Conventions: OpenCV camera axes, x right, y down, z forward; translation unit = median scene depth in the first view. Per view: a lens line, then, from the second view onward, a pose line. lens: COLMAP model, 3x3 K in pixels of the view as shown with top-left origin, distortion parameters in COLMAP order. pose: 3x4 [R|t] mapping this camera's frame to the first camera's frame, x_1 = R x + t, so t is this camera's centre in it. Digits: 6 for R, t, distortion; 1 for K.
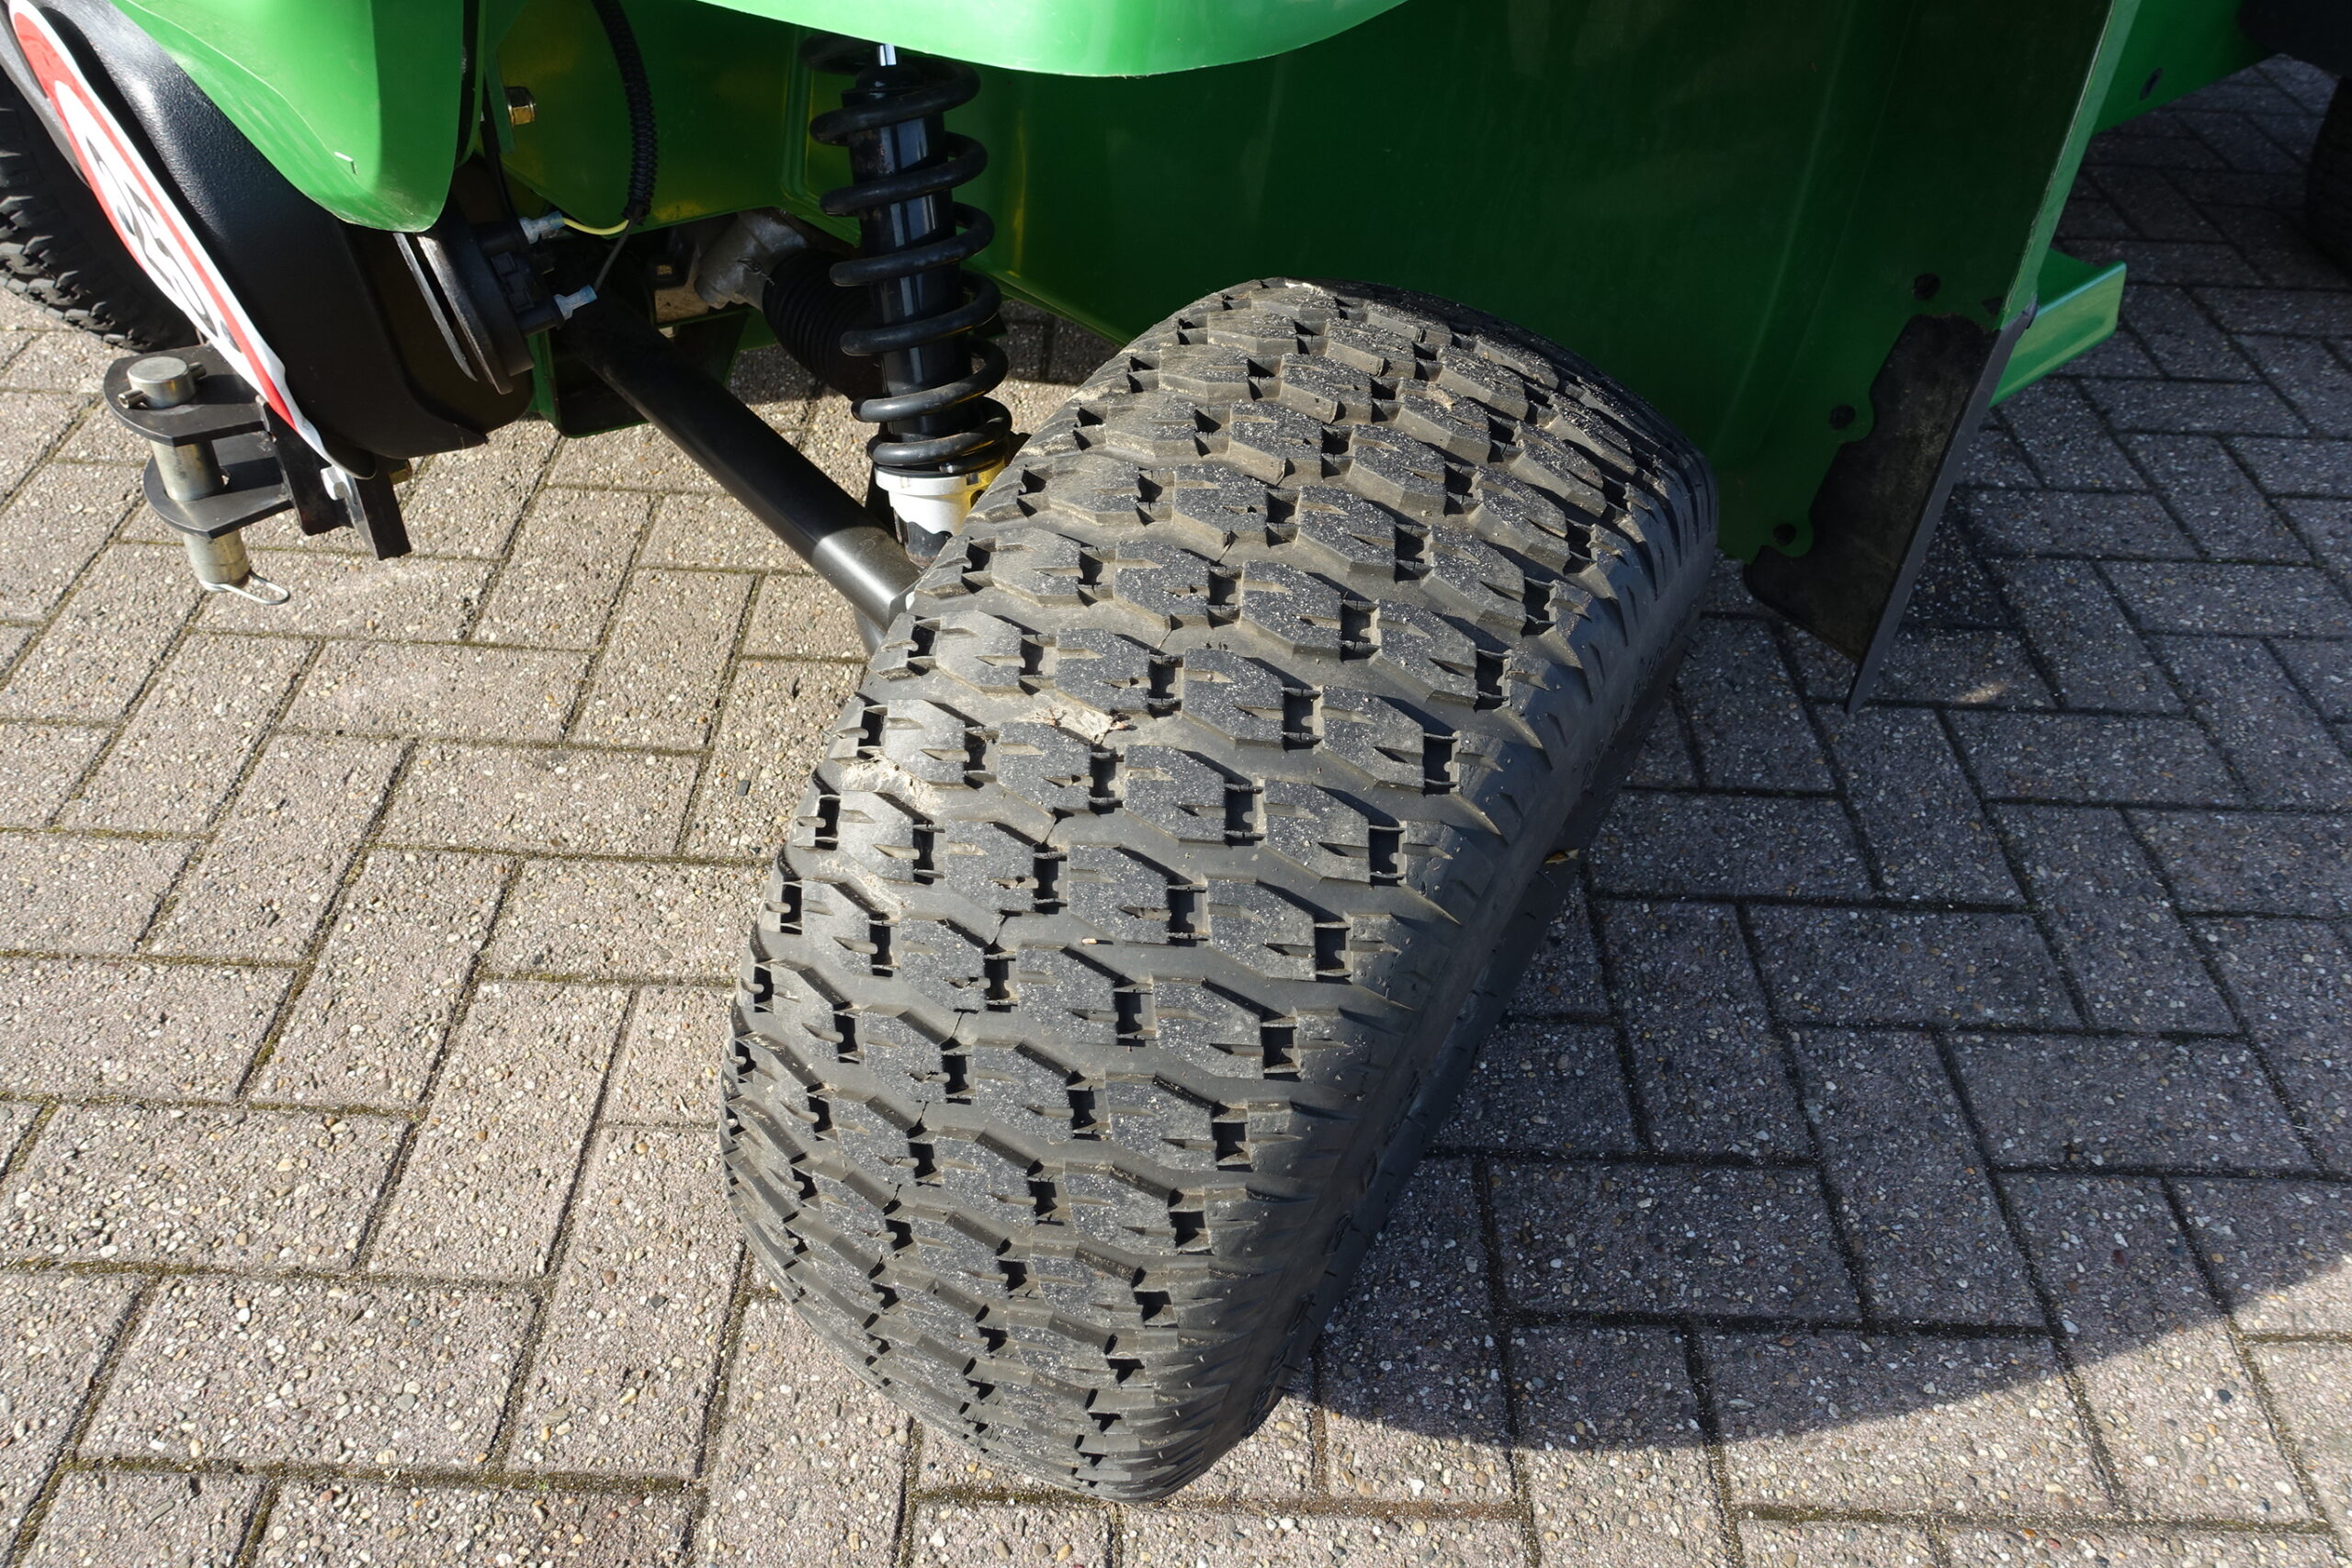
lens RADIAL K [[1616.0, 0, 1178.8], [0, 1616.0, 783.7], [0, 0, 1]] dist [0.002312, -0.004817]
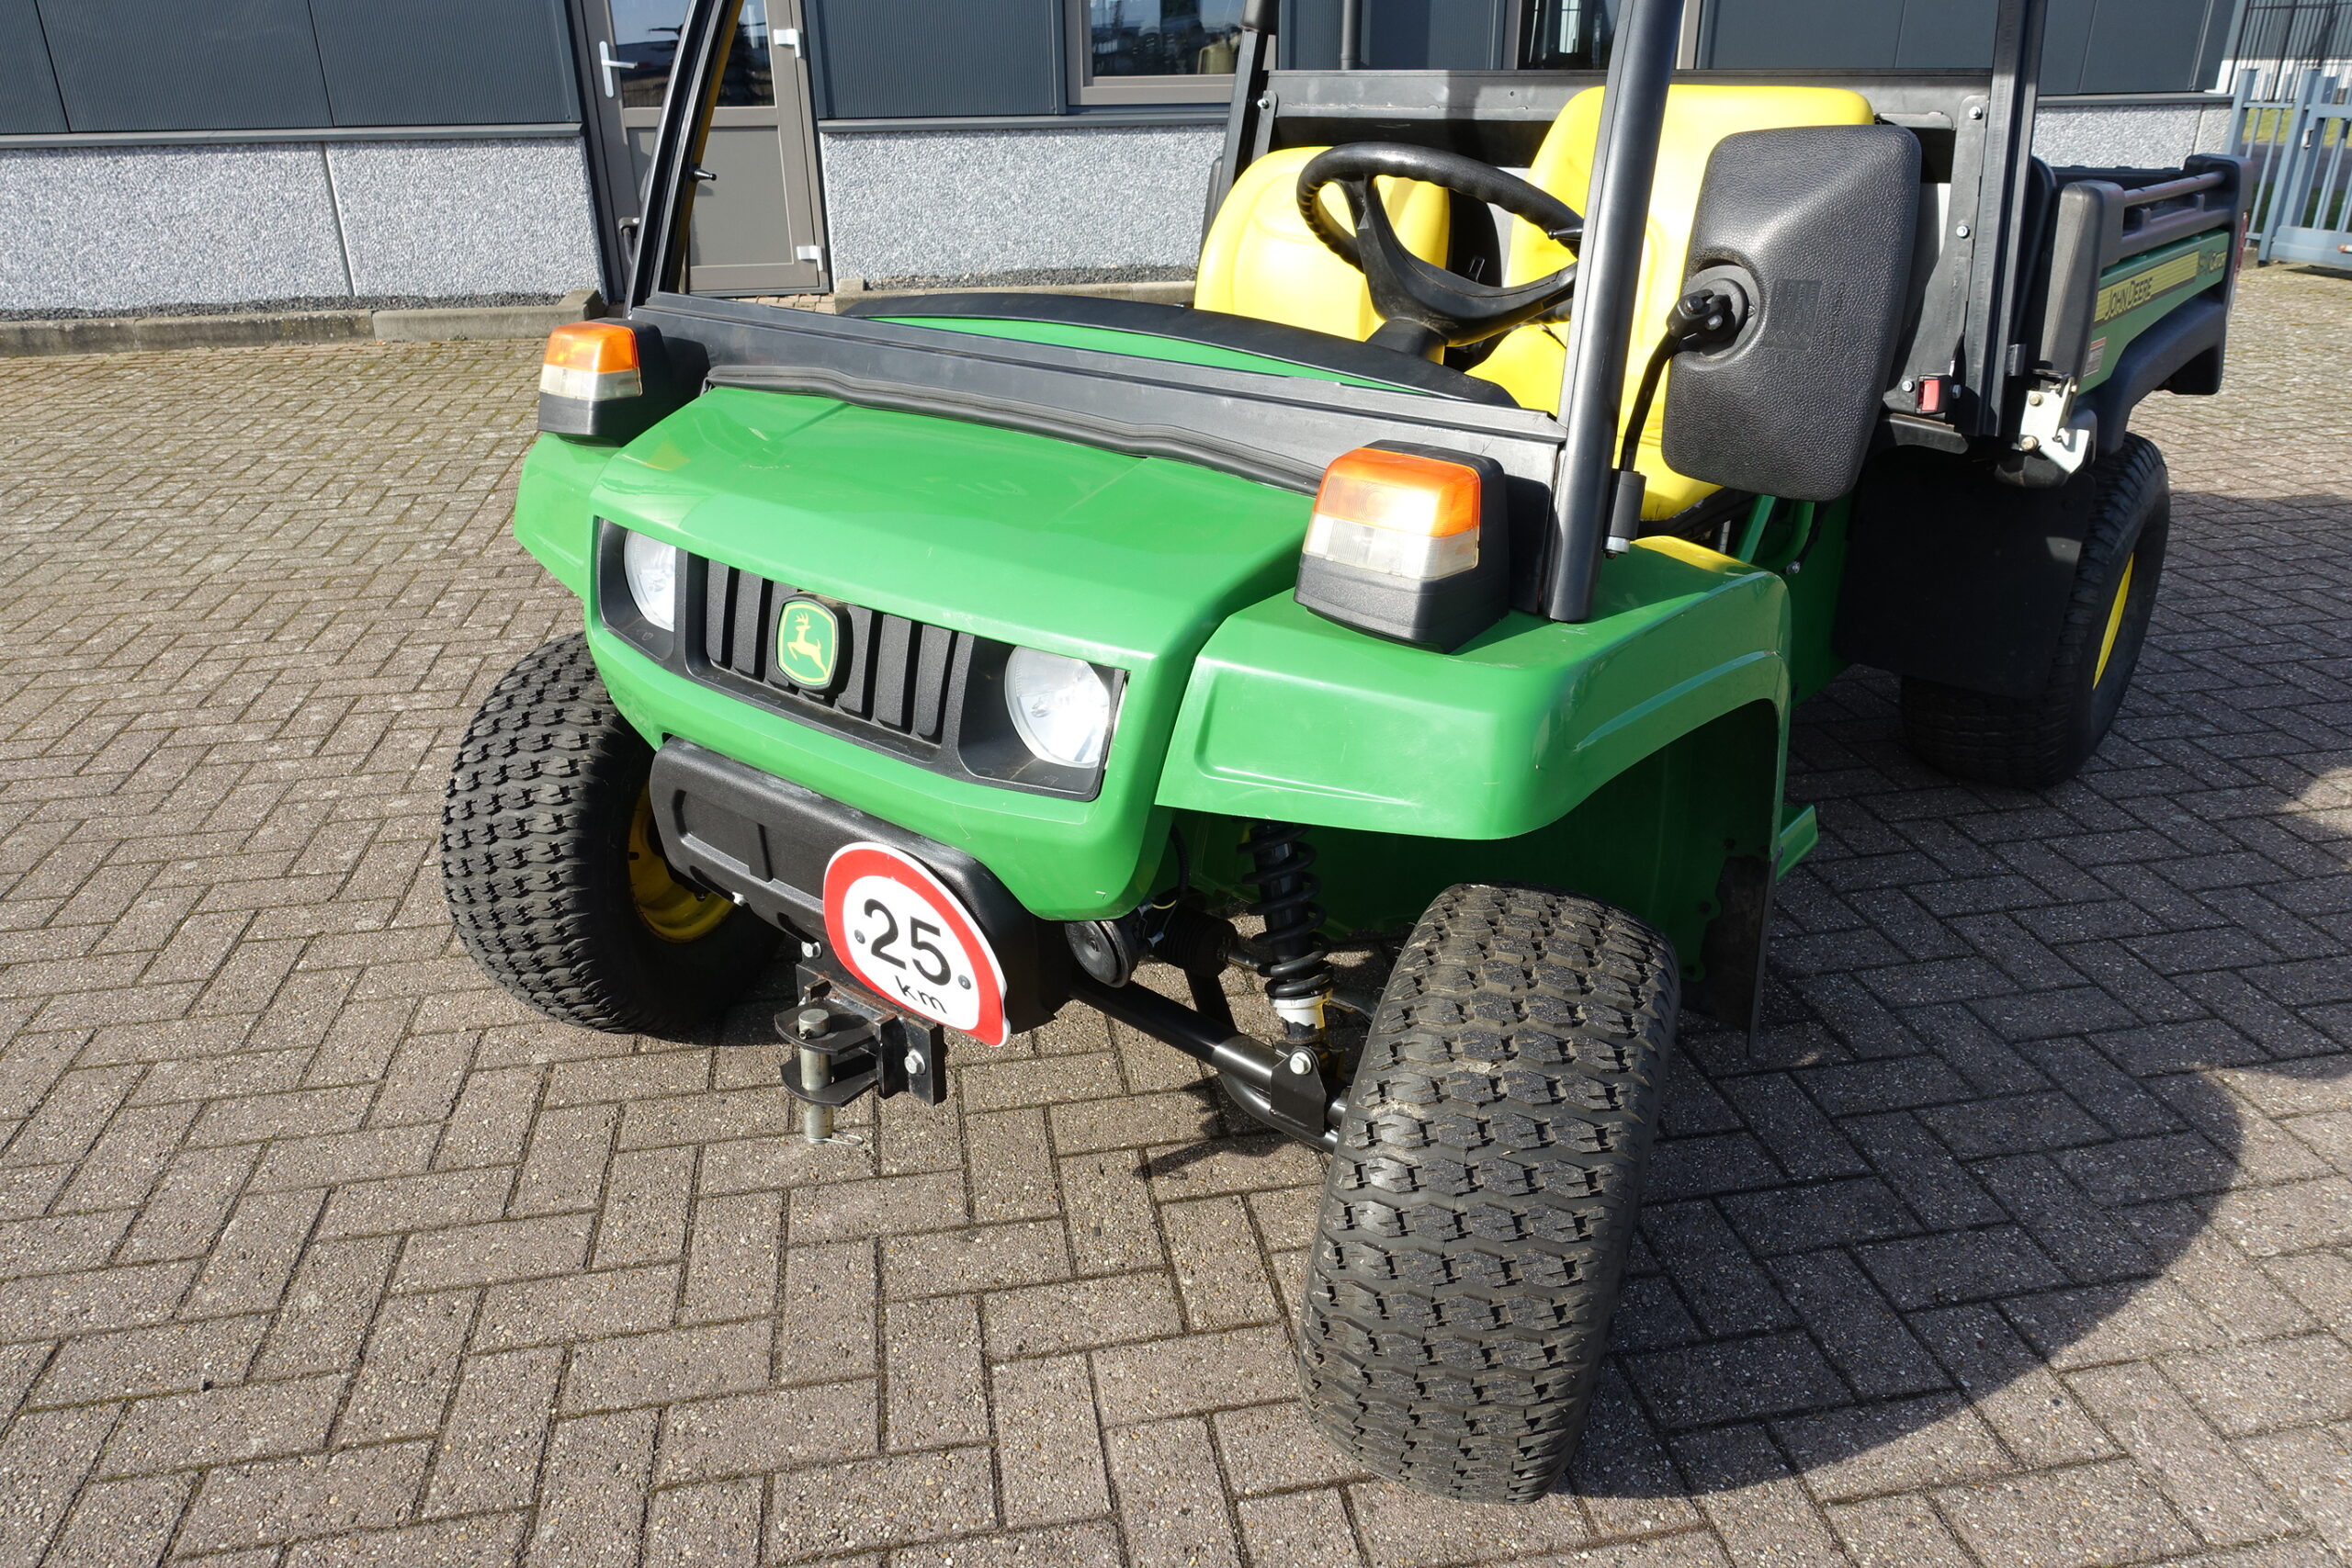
lens RADIAL K [[1616.0, 0, 1178.8], [0, 1616.0, 783.7], [0, 0, 1]] dist [0.002312, -0.004817]
pose [[0.981960, -0.130651, 0.136689, -0.406821], [0.169599, 0.928198, -0.331187, 0.153896], [-0.083604, 0.348395, 0.933612, -0.730320]]
